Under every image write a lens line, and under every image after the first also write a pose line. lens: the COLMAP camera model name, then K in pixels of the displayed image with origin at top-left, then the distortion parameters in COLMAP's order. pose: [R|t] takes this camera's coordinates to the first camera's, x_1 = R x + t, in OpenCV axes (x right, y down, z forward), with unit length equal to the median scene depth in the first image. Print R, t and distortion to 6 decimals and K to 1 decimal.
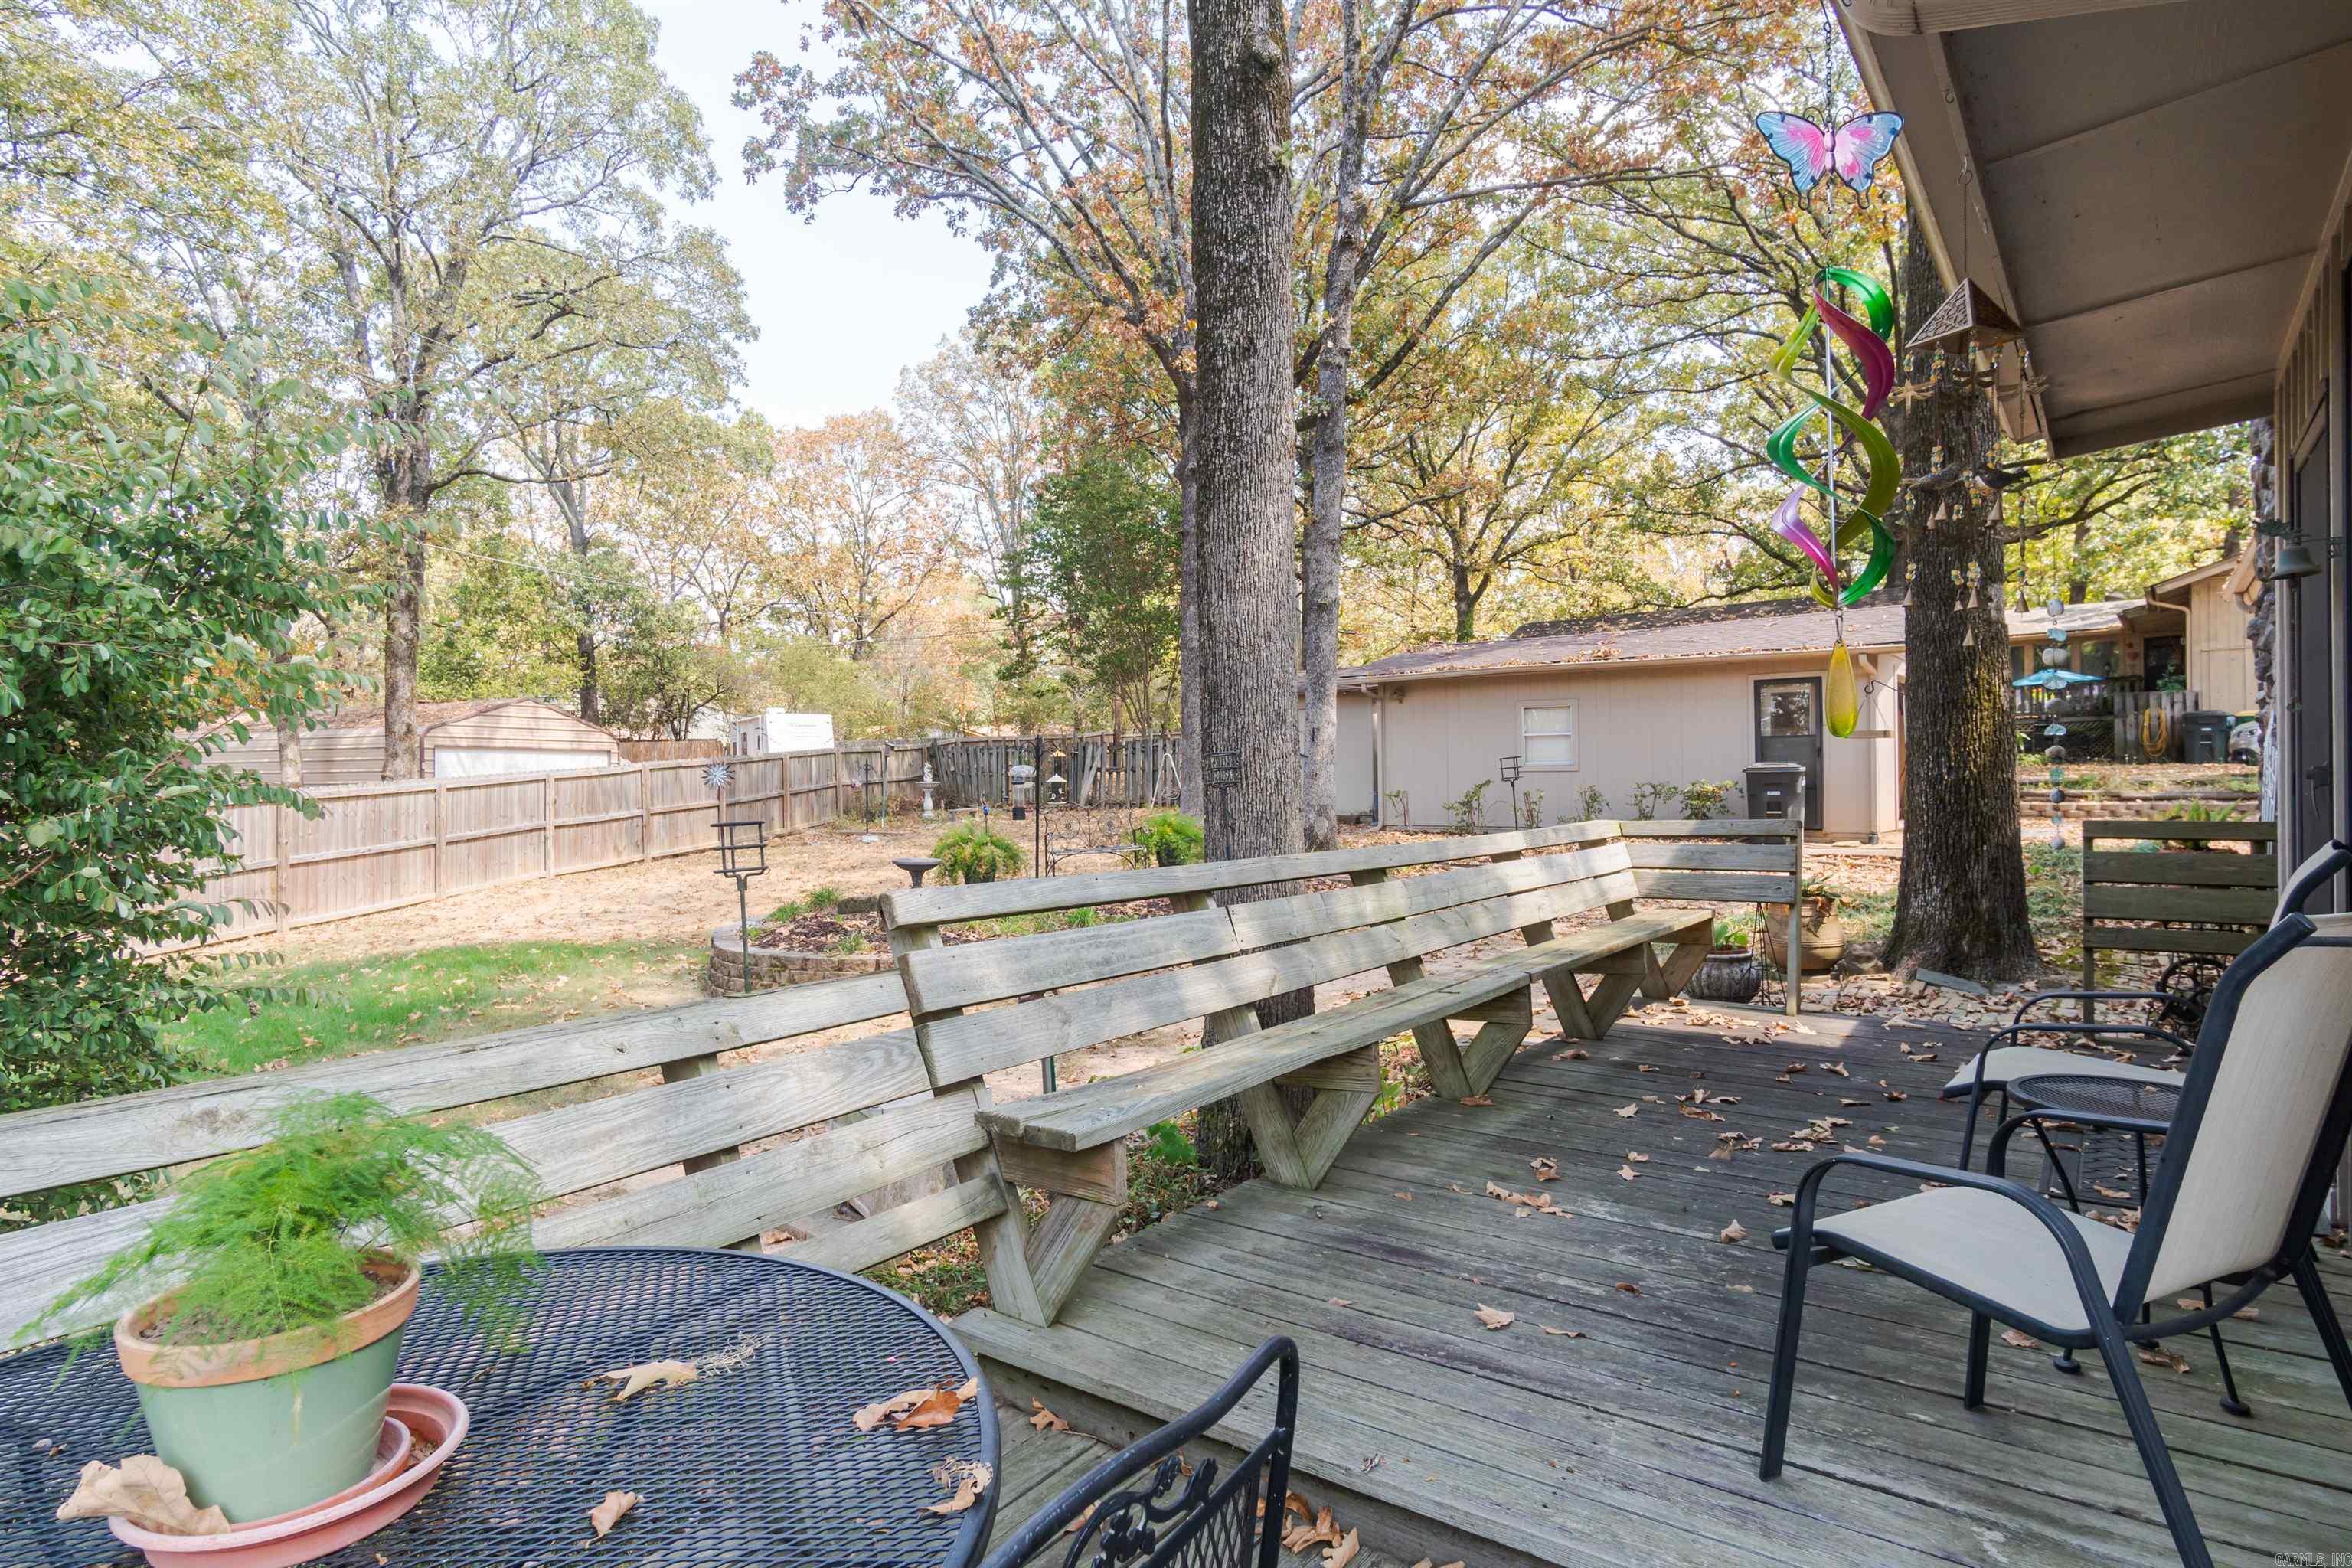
lens RADIAL K [[1291.4, 0, 1165.3], [0, 1291.4, 795.2], [0, 0, 1]] dist [0.000286, 0.000152]
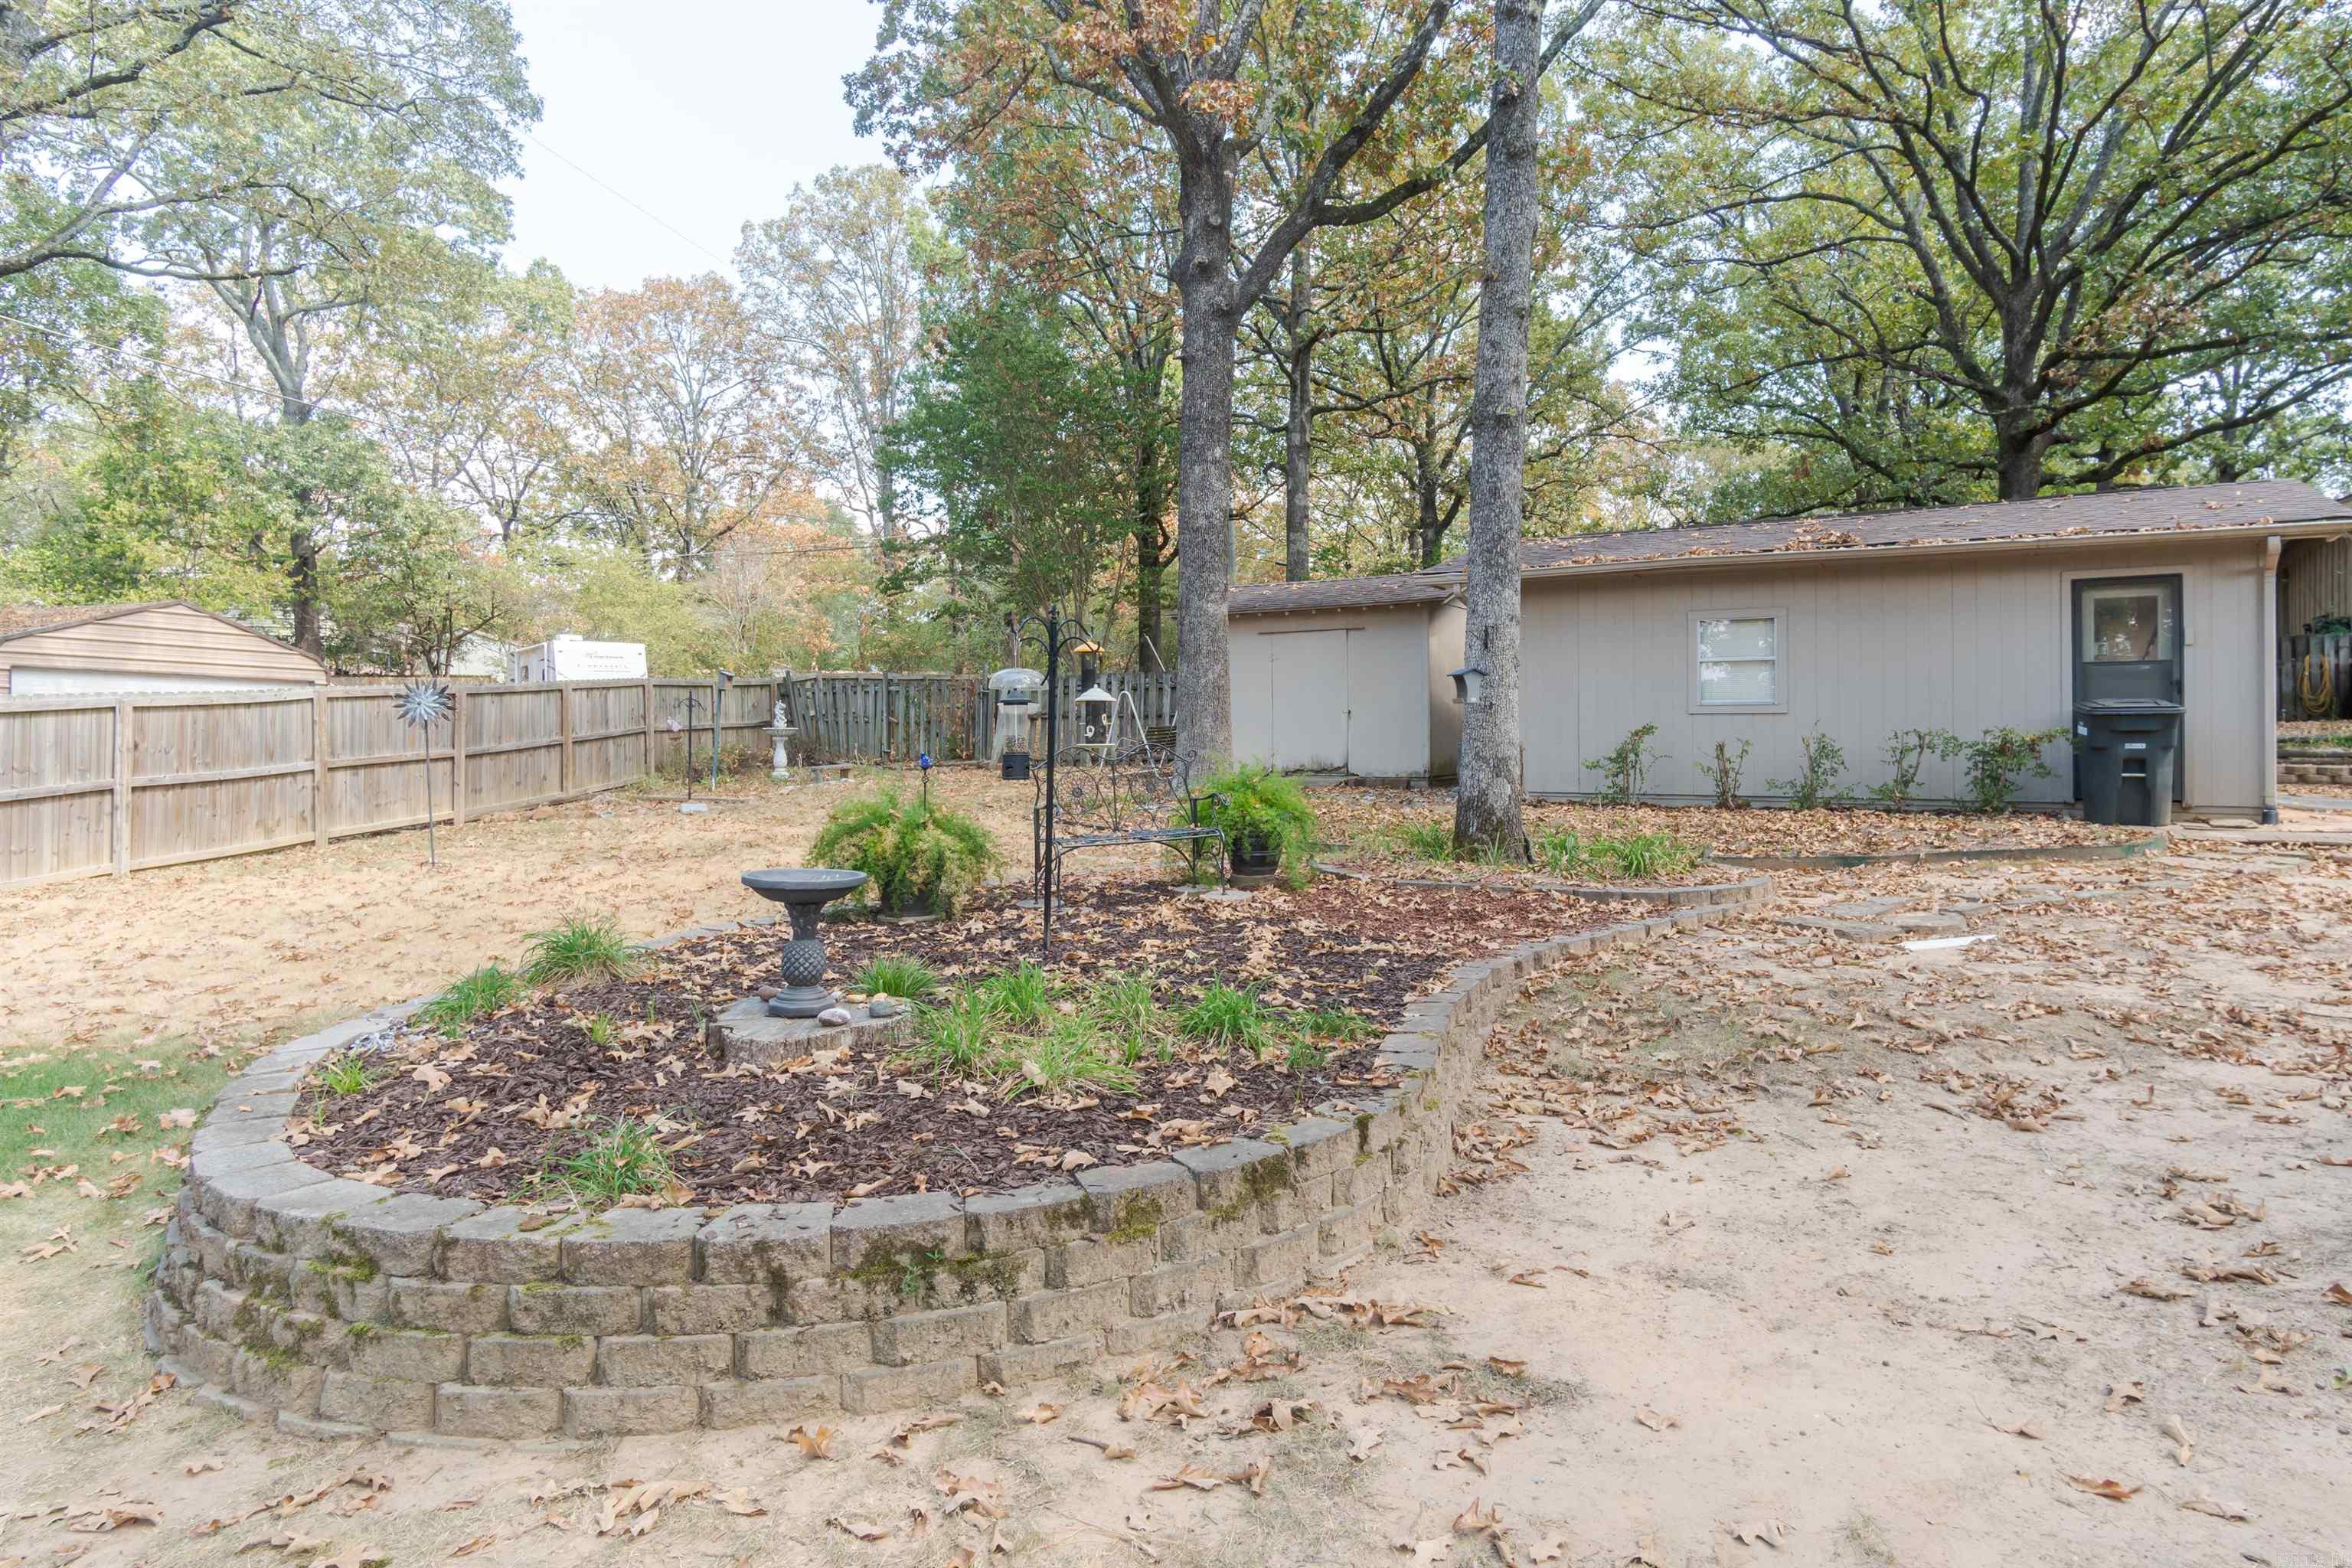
lens RADIAL K [[1369.9, 0, 1252.9], [0, 1369.9, 746.7], [0, 0, 1]] dist [0.006050, 0.000879]
pose [[0.987266, 0.009378, 0.158803, -0.034049], [-0.008187, 0.999933, -0.008154, 0.003309], [-0.158869, 0.006750, 0.987277, 0.153628]]
